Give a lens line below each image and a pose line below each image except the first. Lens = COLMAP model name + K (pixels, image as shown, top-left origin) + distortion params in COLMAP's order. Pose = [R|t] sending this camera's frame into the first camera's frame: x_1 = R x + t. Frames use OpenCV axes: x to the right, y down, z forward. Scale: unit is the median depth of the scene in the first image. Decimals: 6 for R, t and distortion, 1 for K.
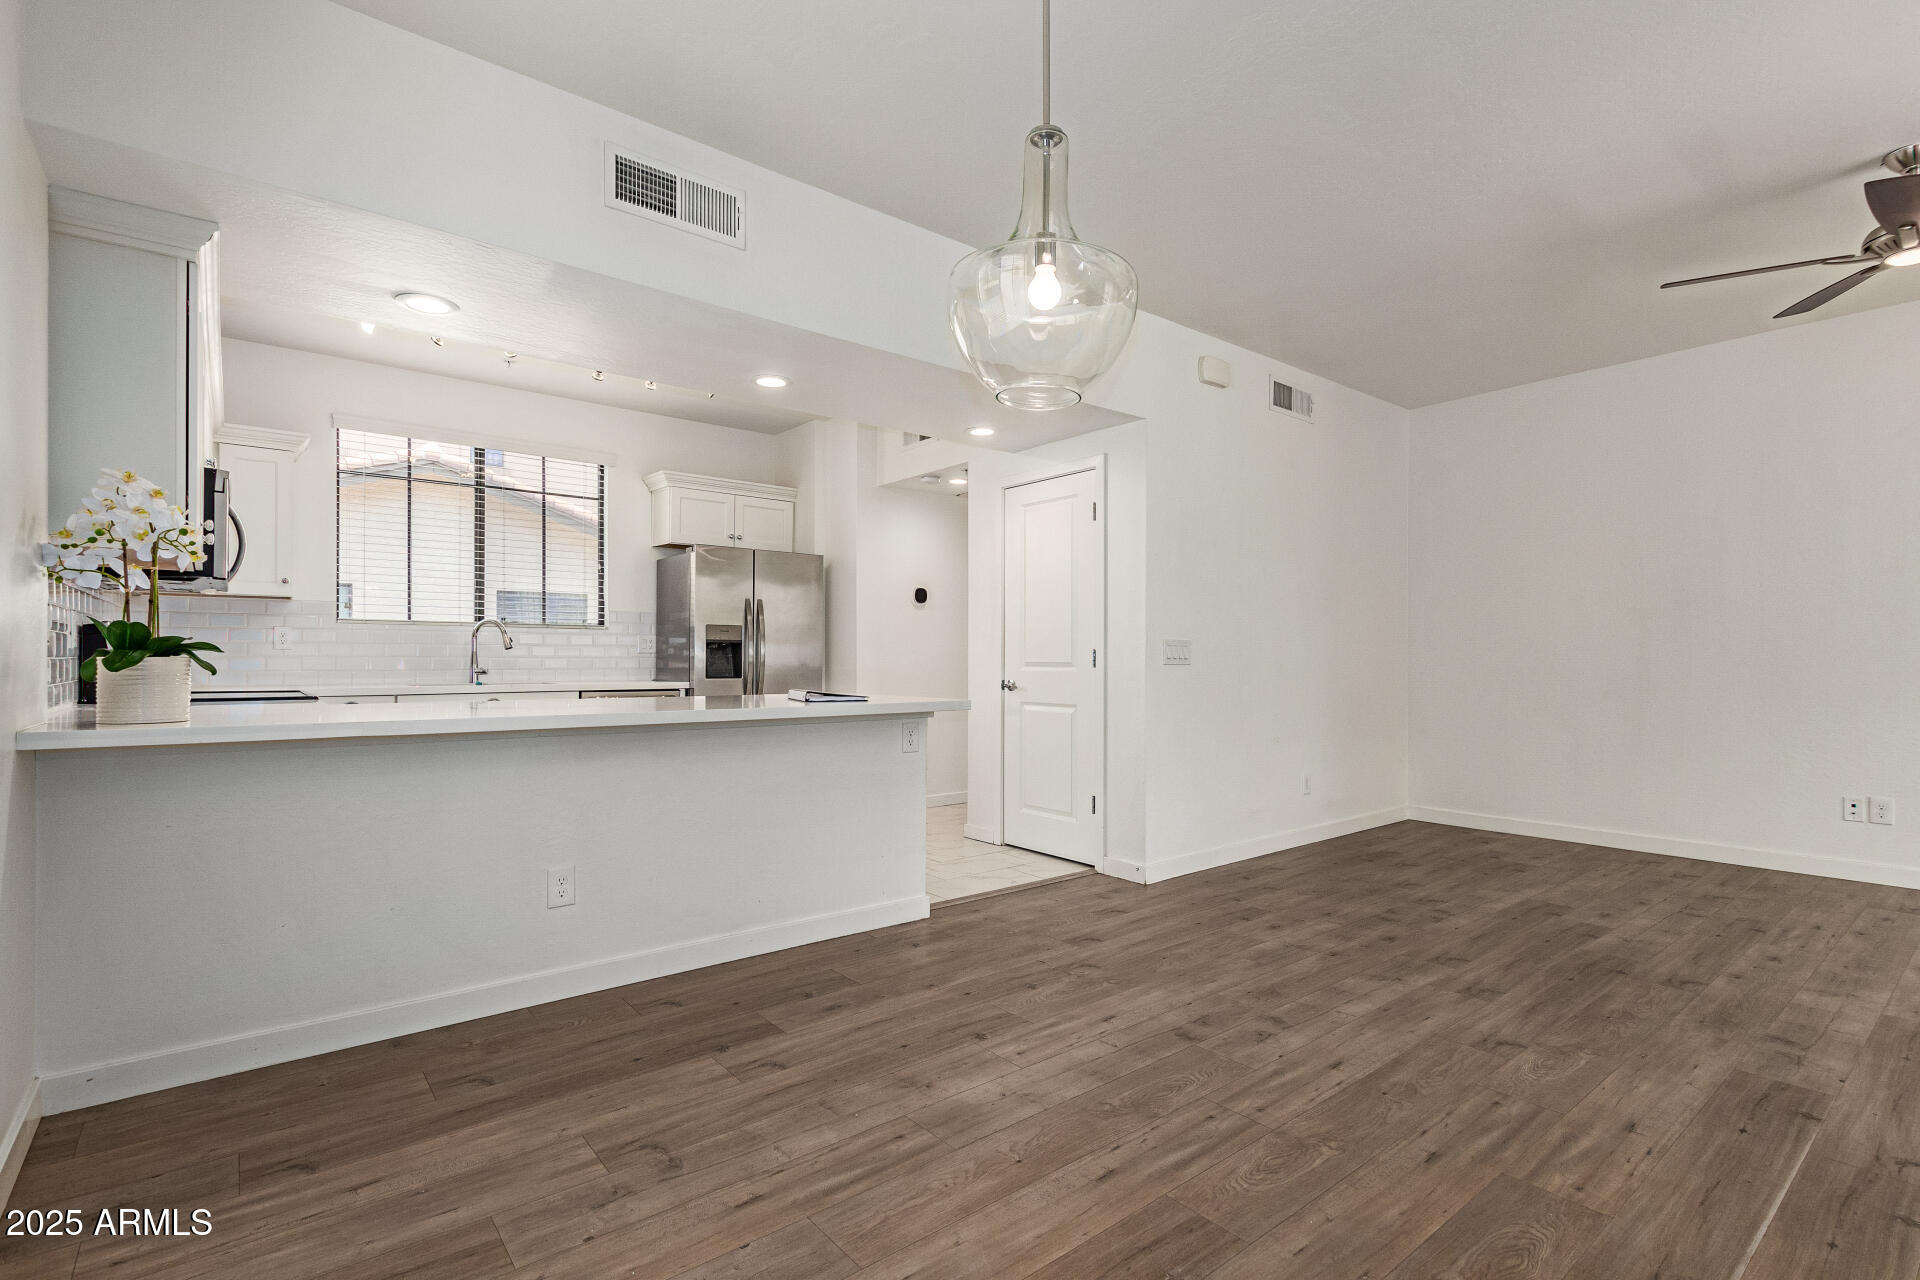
lens RADIAL K [[902.1, 0, 958.9], [0, 902.1, 647.4], [0, 0, 1]] dist [-0.004076, -0.000672]
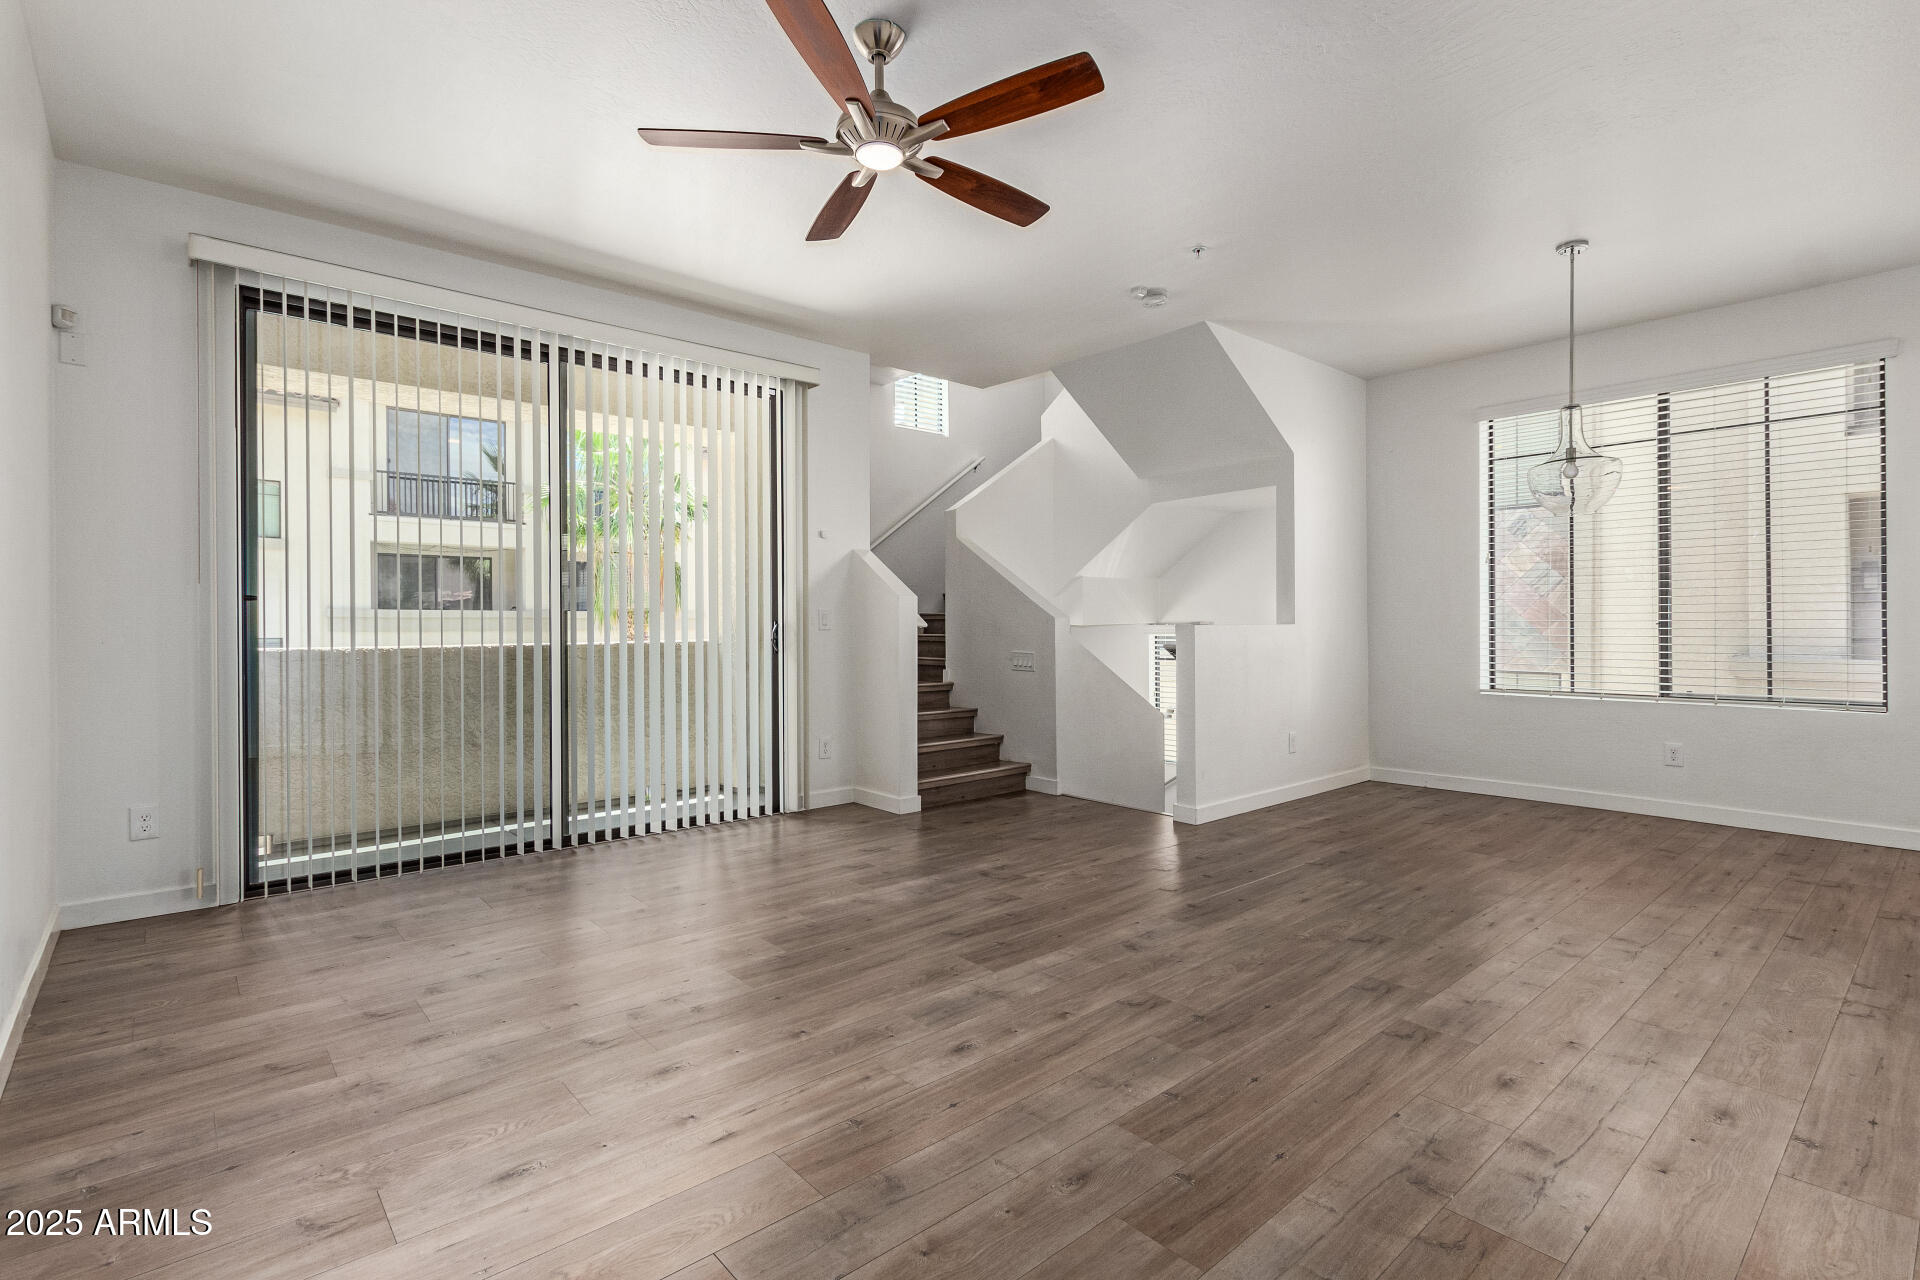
lens RADIAL K [[902.1, 0, 964.0], [0, 902.1, 633.5], [0, 0, 1]] dist [-0.004076, -0.000672]
pose [[-0.999195, 0.006105, -0.039658, 1.018049], [0.006262, 0.999973, -0.003842, 0.023043], [0.039633, -0.004087, -0.999206, 1.873563]]
